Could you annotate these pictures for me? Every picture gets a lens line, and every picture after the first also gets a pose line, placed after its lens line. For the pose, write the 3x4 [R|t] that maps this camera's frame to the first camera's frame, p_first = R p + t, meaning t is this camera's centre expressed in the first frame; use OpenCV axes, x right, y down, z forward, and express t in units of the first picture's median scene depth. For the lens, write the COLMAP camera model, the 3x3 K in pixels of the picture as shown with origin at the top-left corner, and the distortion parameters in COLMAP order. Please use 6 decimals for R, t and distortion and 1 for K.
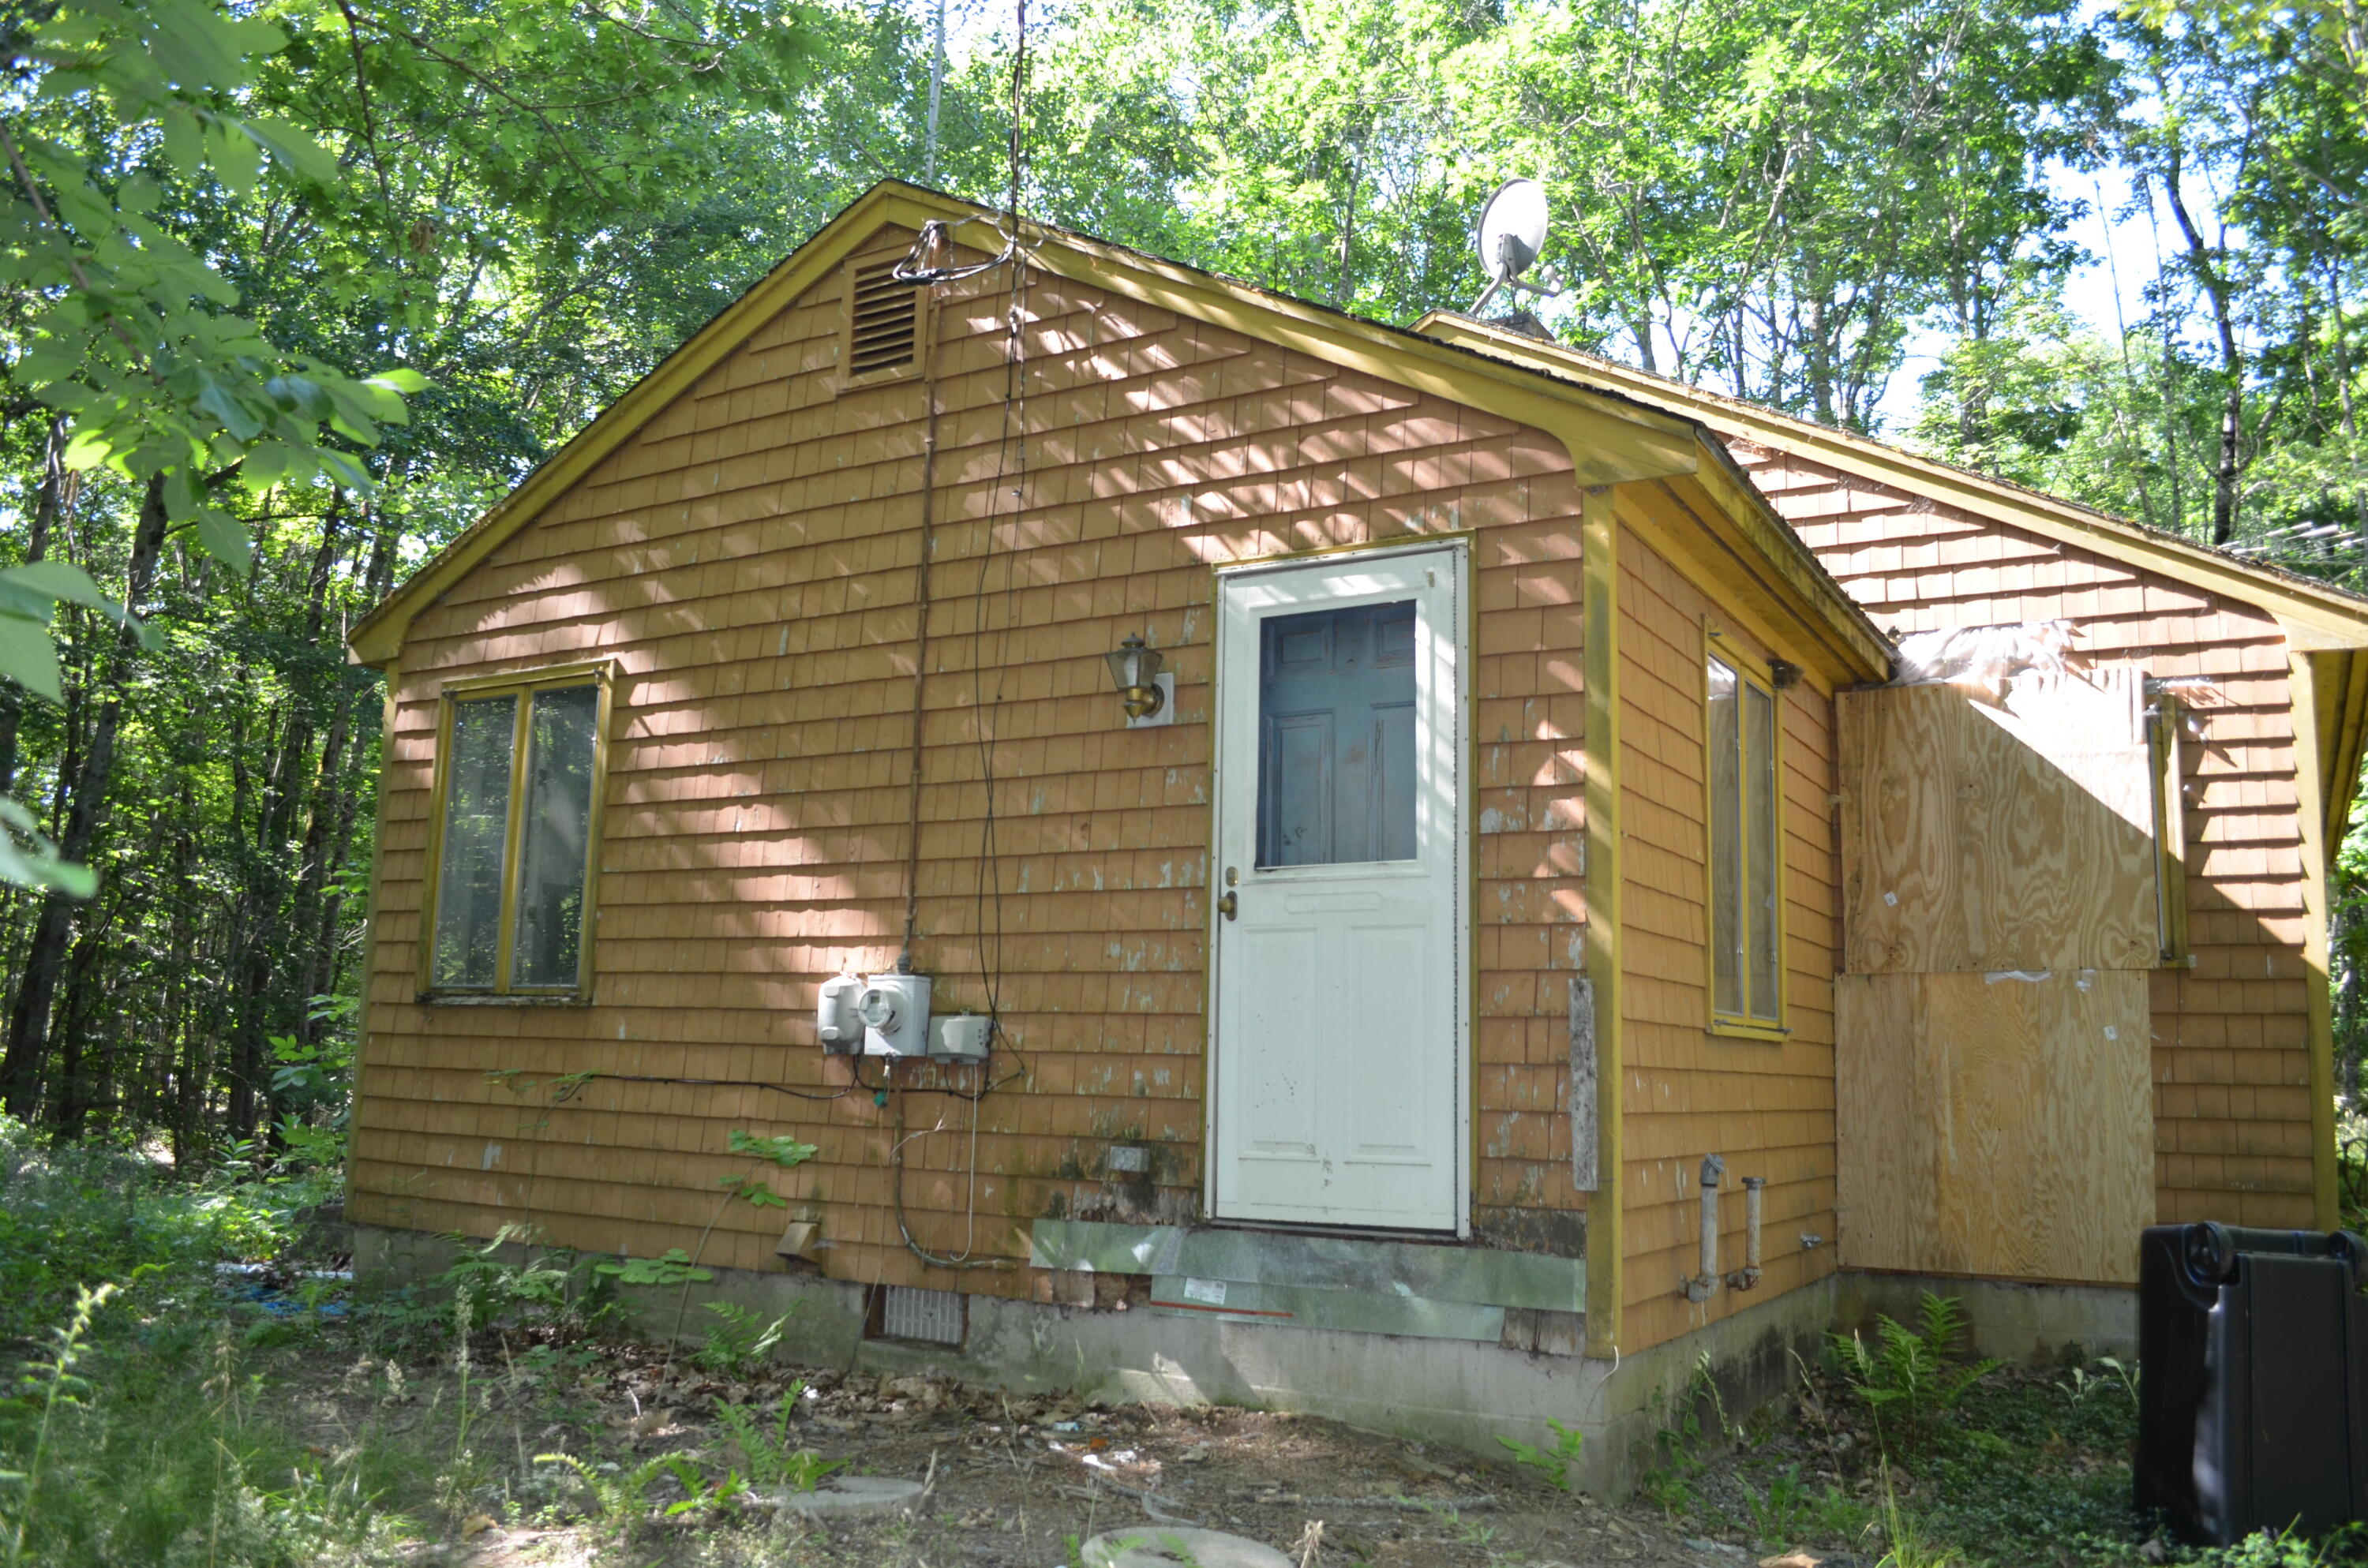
lens RADIAL K [[1836.7, 0, 1188.0], [0, 1836.7, 802.1], [0, 0, 1]] dist [-0.070264, -0.000431]
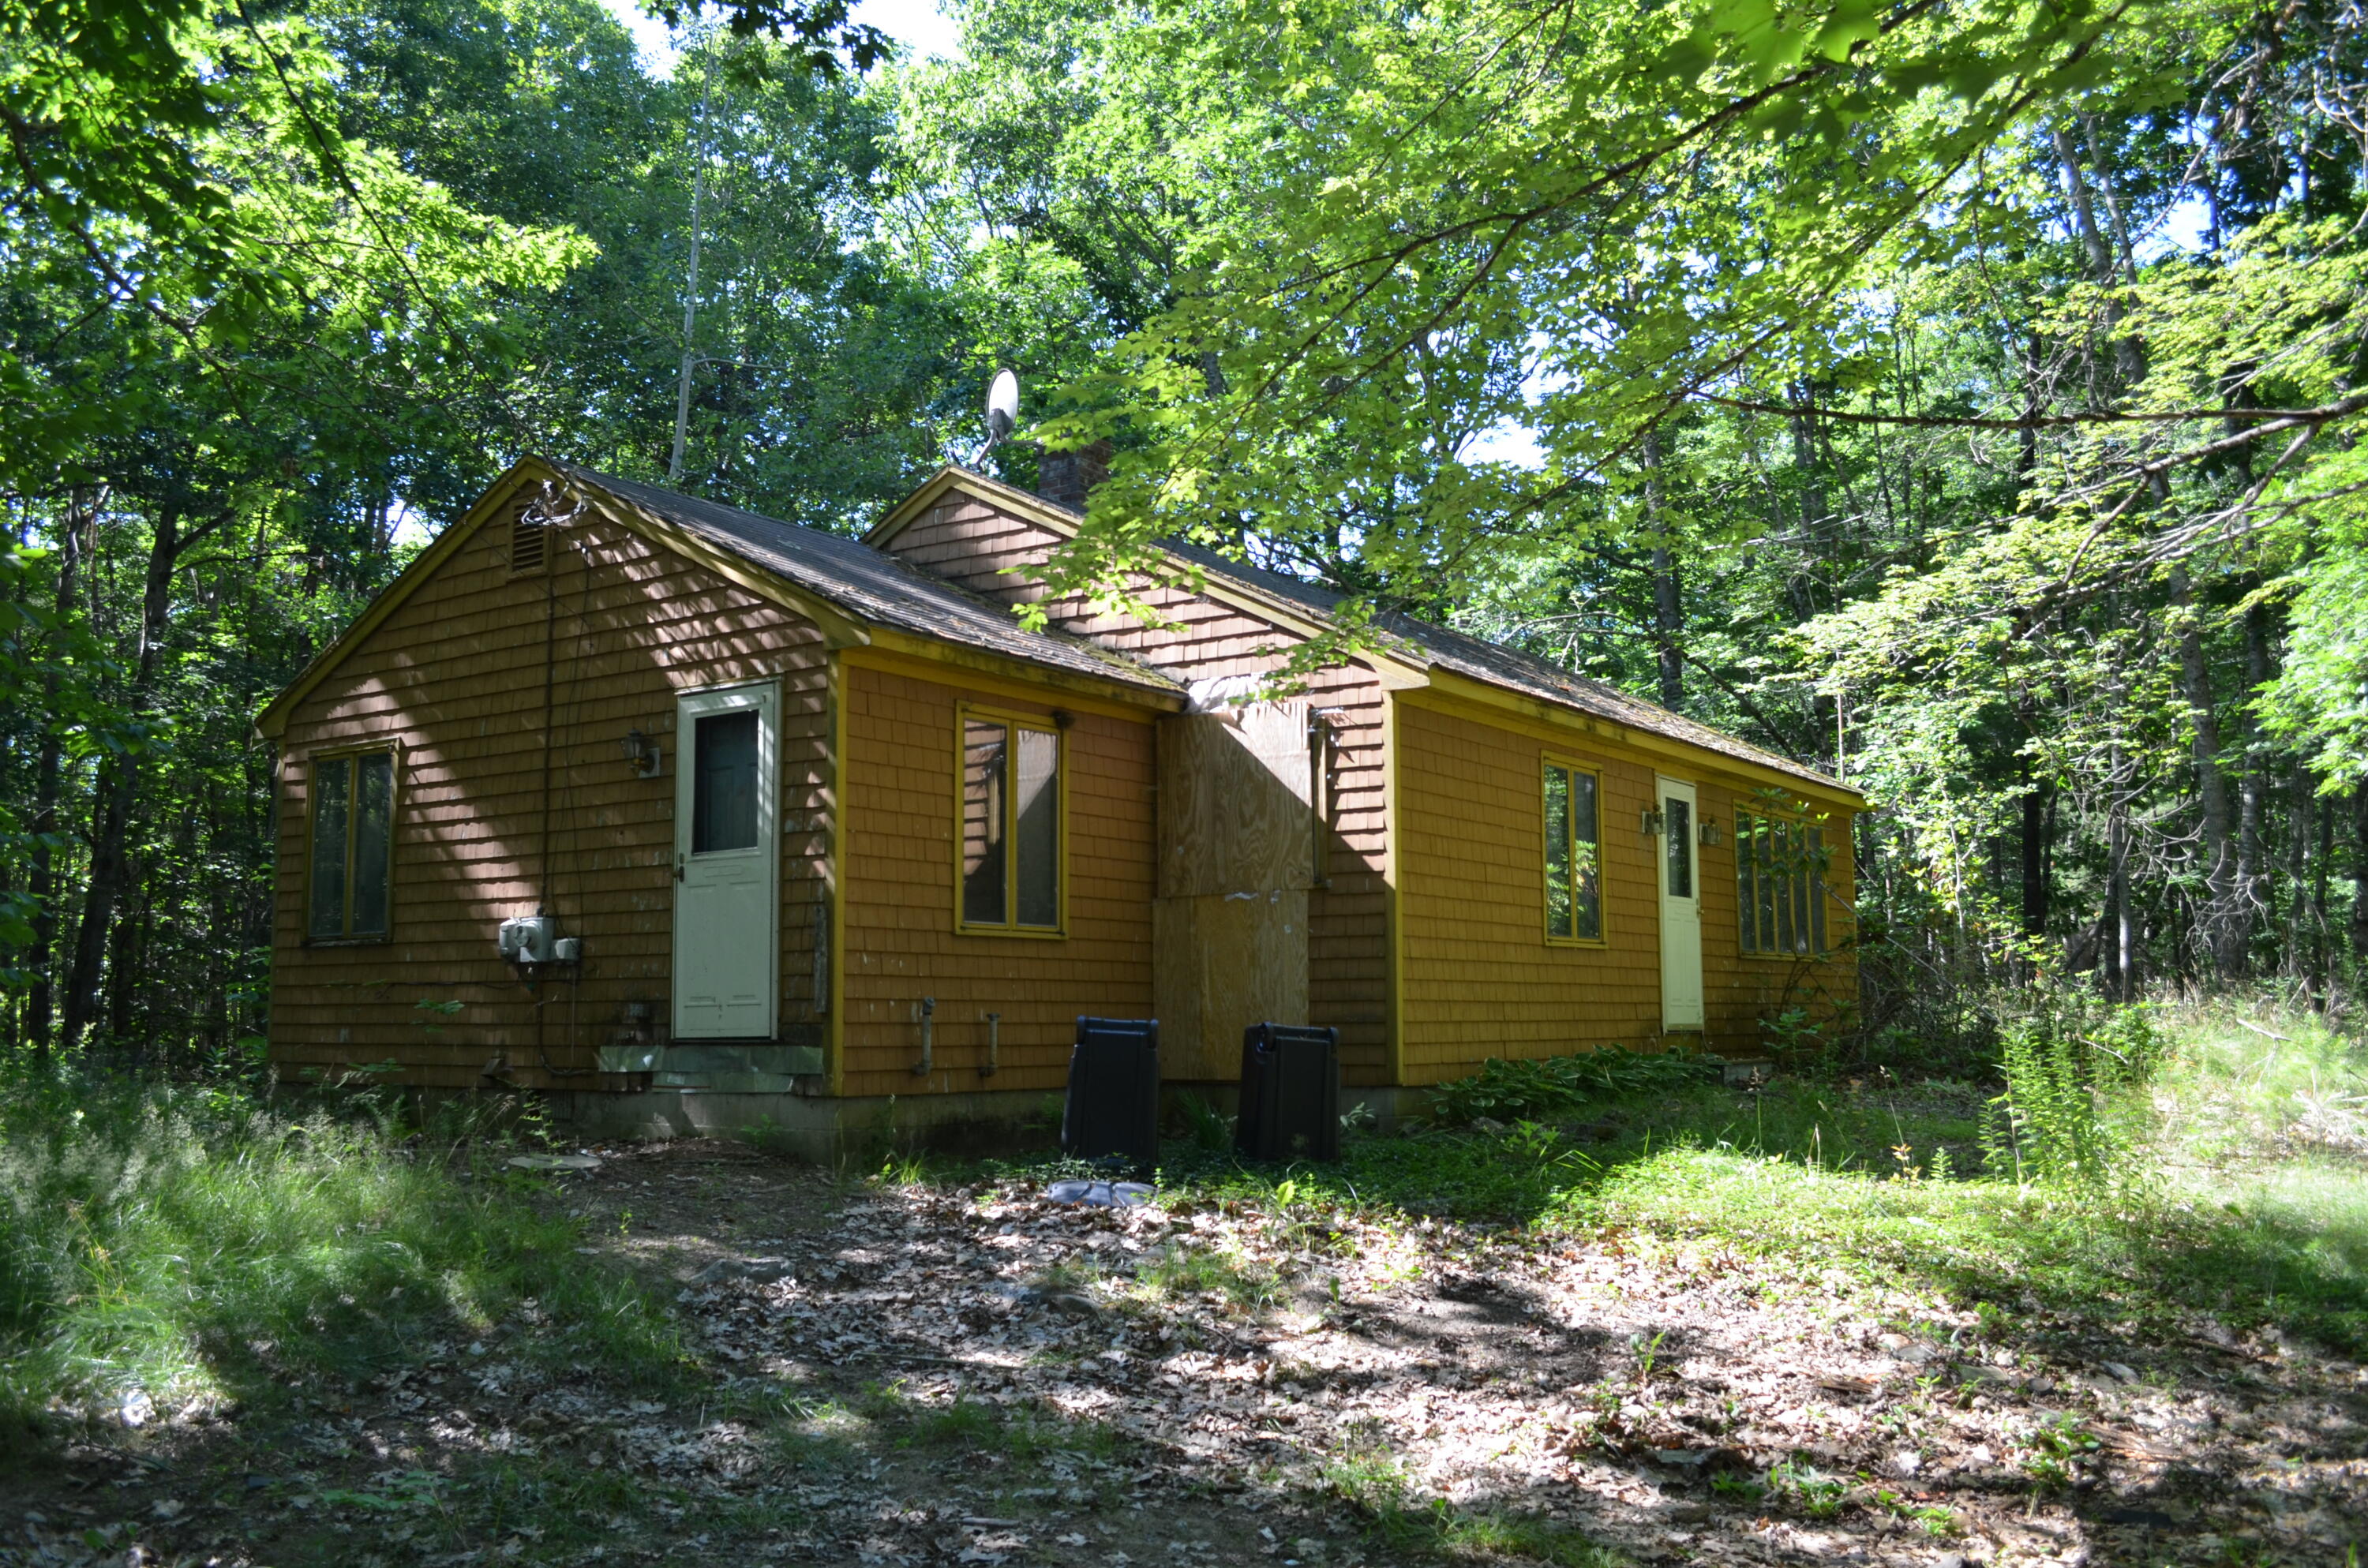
lens RADIAL K [[2031.5, 0, 1184.0], [0, 2031.5, 784.0], [0, 0, 1]] dist [-0.060727, 0.008529]
pose [[0.996717, -0.041560, -0.069482, 0.566033], [0.043335, 0.998767, 0.024239, -0.052293], [0.068388, -0.027171, 0.997289, -0.851536]]
